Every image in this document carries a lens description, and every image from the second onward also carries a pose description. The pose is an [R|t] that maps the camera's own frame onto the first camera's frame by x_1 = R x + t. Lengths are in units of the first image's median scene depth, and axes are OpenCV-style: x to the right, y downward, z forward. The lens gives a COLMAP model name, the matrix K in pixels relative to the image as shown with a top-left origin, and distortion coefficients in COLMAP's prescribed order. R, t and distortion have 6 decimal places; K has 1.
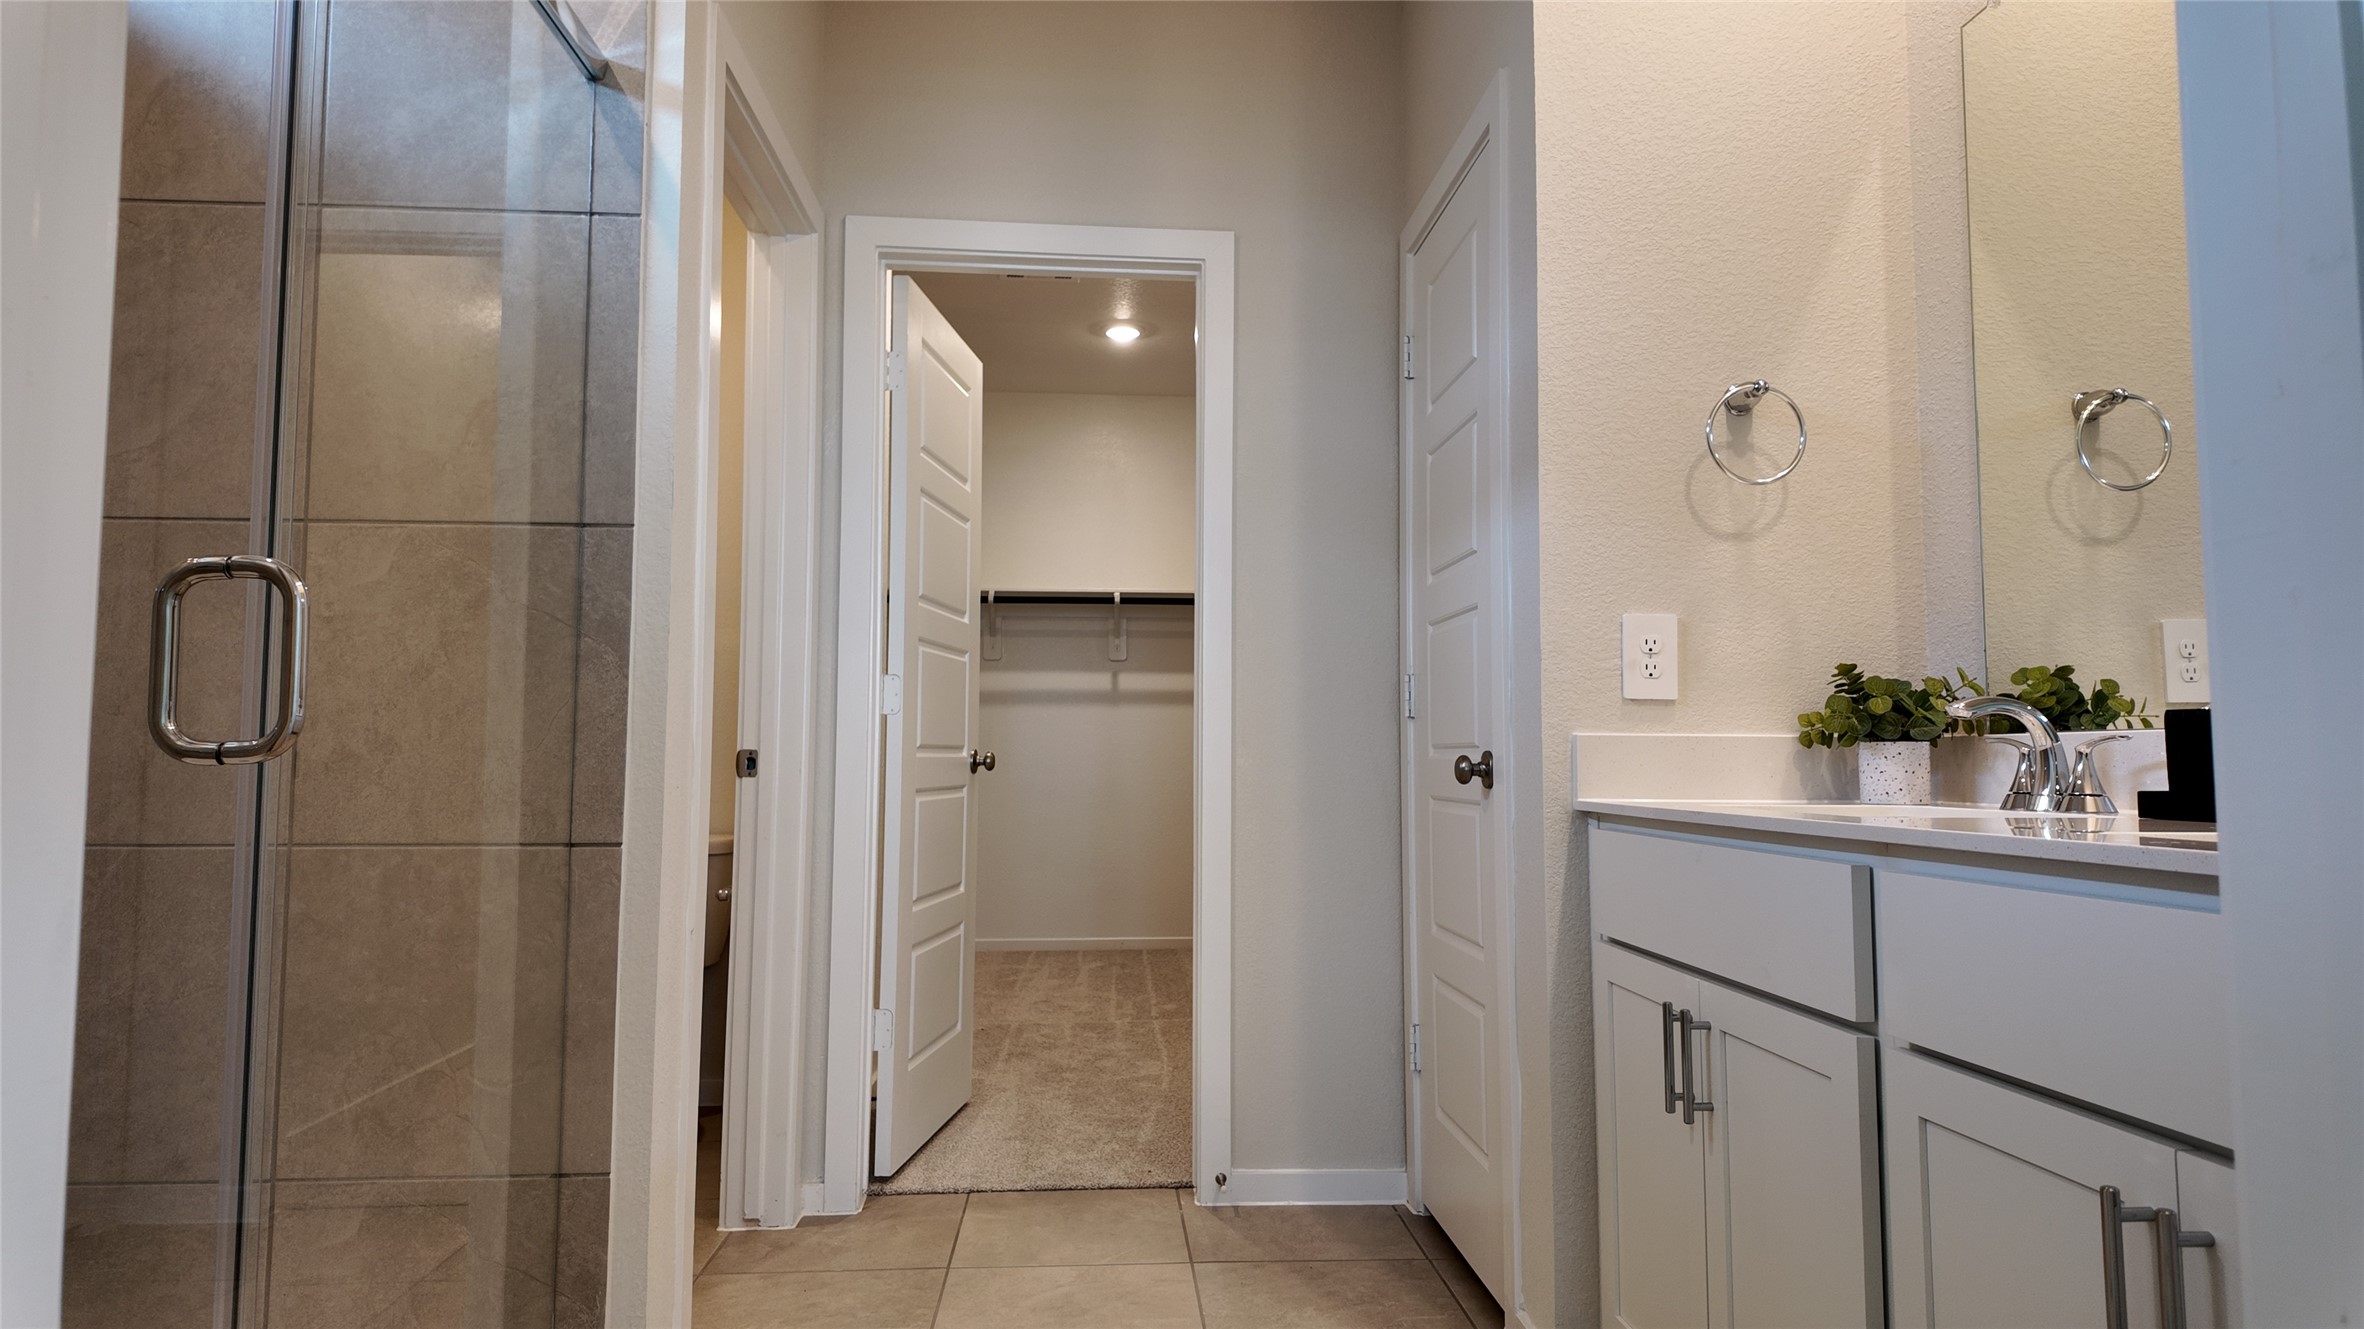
lens RADIAL K [[1403.2, 0, 1182.0], [0, 1403.2, 664.5], [0, 0, 1]] dist [0.042381, -0.033123]
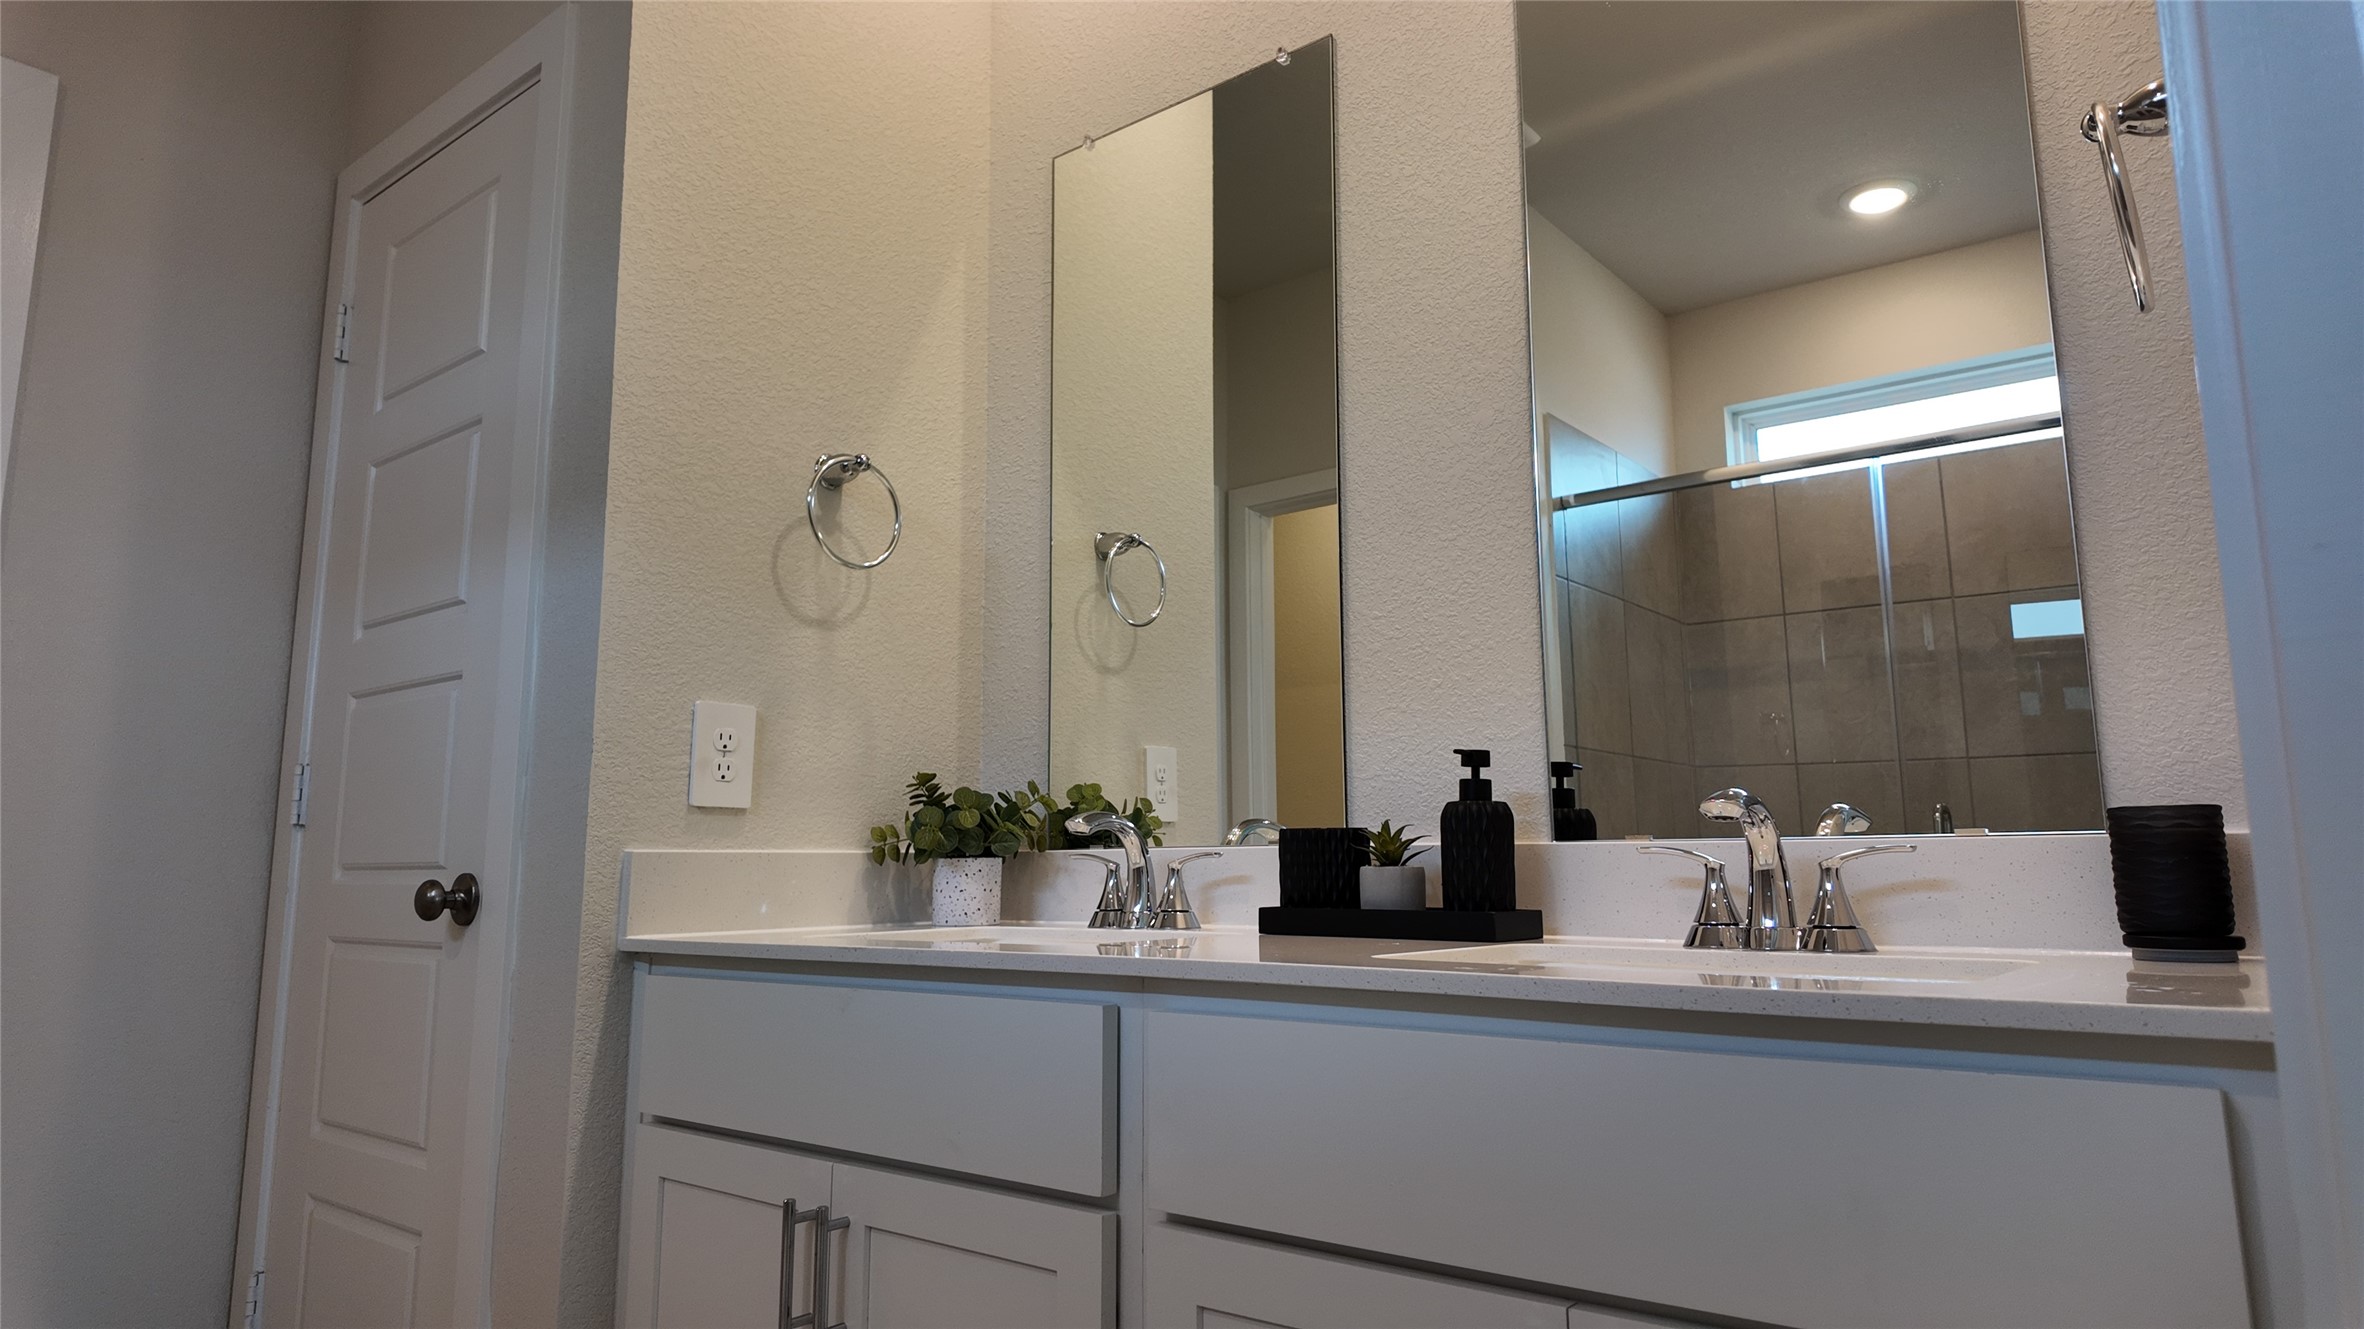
lens RADIAL K [[1351.5, 0, 1184.2], [0, 1351.5, 669.5], [0, 0, 1]] dist [0.051549, -0.053513]
pose [[0.662046, 0.100493, 0.742695, -0.082826], [-0.041666, 0.994372, -0.097405, 0.010875], [-0.748304, 0.033541, 0.662508, 0.275869]]
